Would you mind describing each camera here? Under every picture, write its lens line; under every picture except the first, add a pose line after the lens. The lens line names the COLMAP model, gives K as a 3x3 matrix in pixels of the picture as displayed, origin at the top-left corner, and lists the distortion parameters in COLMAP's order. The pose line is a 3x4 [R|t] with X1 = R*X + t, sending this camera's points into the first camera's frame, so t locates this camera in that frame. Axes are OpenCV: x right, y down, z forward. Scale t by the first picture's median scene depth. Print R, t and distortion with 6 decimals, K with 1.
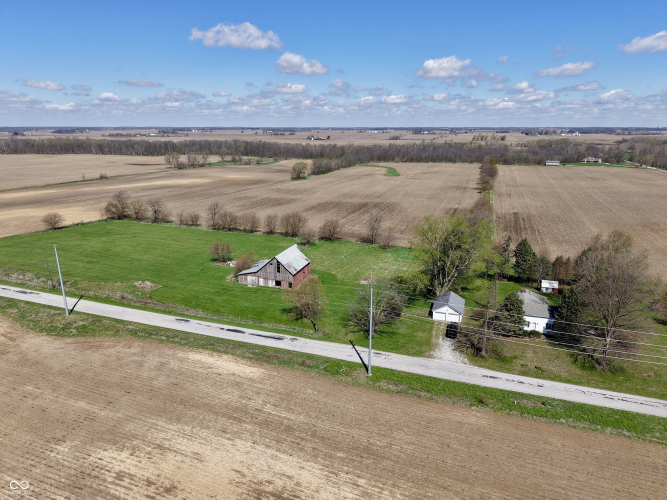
lens RADIAL K [[446.3, 0, 332.3], [0, 446.3, 248.0], [0, 0, 1]] dist [0.034132, -0.040729]
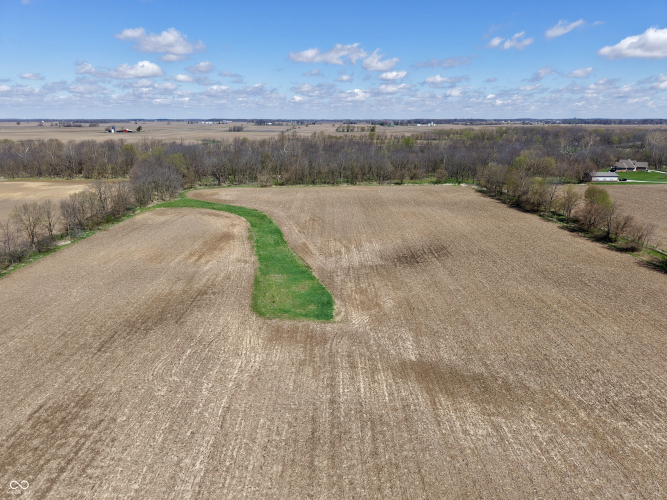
lens RADIAL K [[446.3, 0, 332.3], [0, 446.3, 248.0], [0, 0, 1]] dist [0.034132, -0.040729]
pose [[0.939748, -0.095132, 0.328366, 0.067976], [0.090108, 0.995464, 0.030519, -0.148522], [-0.329780, 0.000908, 0.944057, 0.626920]]
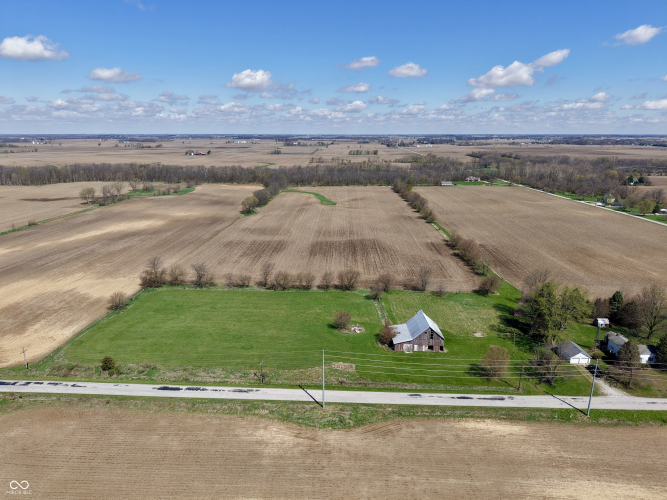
lens RADIAL K [[446.3, 0, 332.3], [0, 446.3, 248.0], [0, 0, 1]] dist [0.034132, -0.040729]
pose [[0.952741, -0.075863, 0.294158, -0.141829], [0.079711, 0.996817, -0.001094, -0.042150], [-0.293138, 0.024490, 0.955756, -0.021252]]
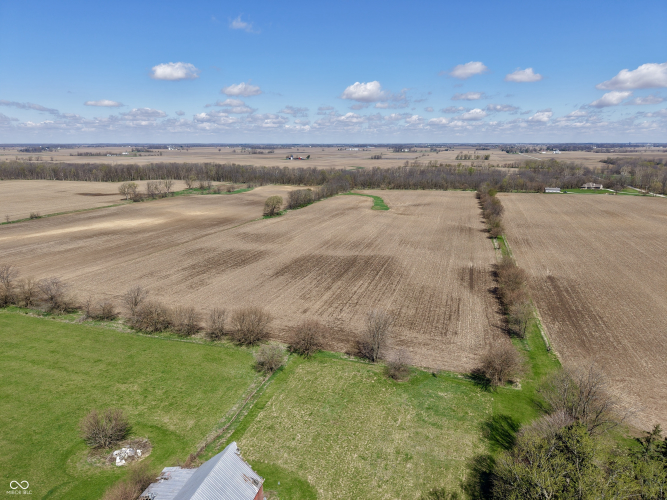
lens RADIAL K [[446.3, 0, 332.3], [0, 446.3, 248.0], [0, 0, 1]] dist [0.034132, -0.040729]
pose [[0.999058, -0.012002, 0.041706, 0.001990], [0.013390, 0.999361, -0.033143, -0.045021], [-0.041282, 0.033671, 0.998580, 0.103965]]
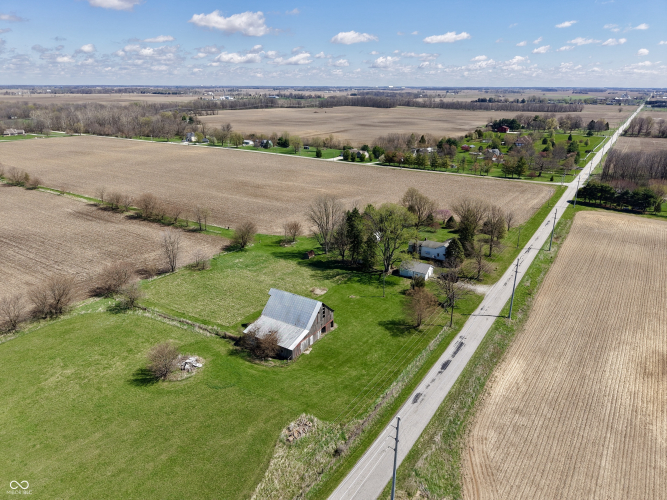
lens RADIAL K [[446.3, 0, 332.3], [0, 446.3, 248.0], [0, 0, 1]] dist [0.034132, -0.040729]
pose [[0.261733, -0.330611, 0.906748, -0.166531], [0.250295, 0.930607, 0.267063, -0.057900], [-0.932120, 0.157055, 0.326321, 0.132864]]
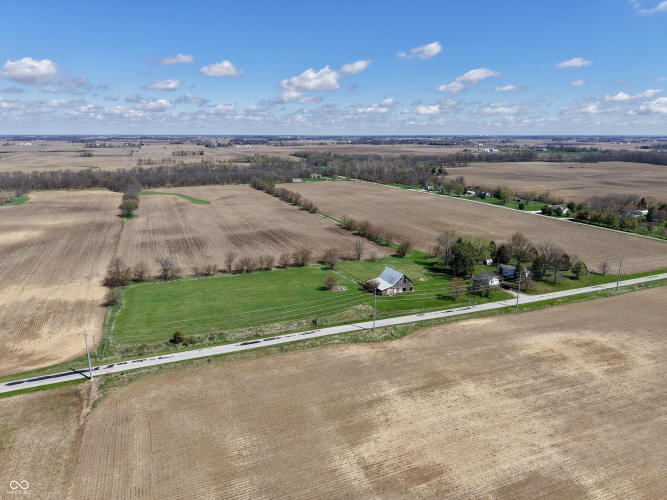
lens RADIAL K [[439.0, 0, 332.5], [0, 439.0, 269.7], [0, 0, 1]] dist [0.049800, -0.064716]
pose [[0.748118, -0.195871, 0.633999, -0.270394], [0.173987, 0.979916, 0.097436, -0.040652], [-0.640350, 0.037414, 0.767171, -0.022682]]
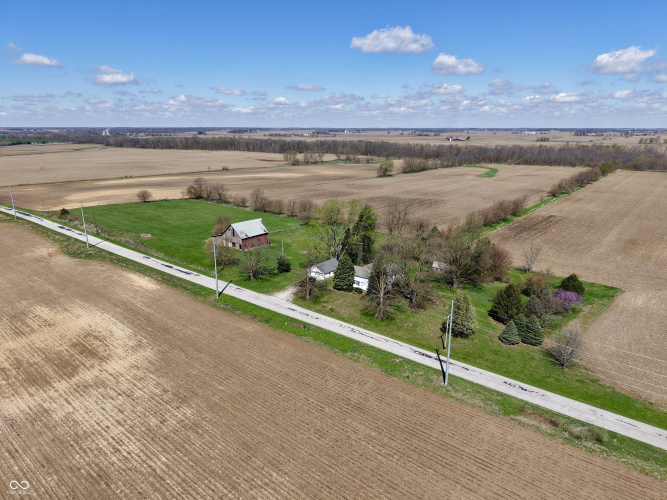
lens RADIAL K [[446.3, 0, 332.3], [0, 446.3, 248.0], [0, 0, 1]] dist [0.034132, -0.040729]
pose [[0.943611, 0.088157, -0.319102, 0.114476], [-0.088799, 0.995970, 0.012569, 0.009073], [0.318924, 0.016476, 0.947637, -0.033550]]
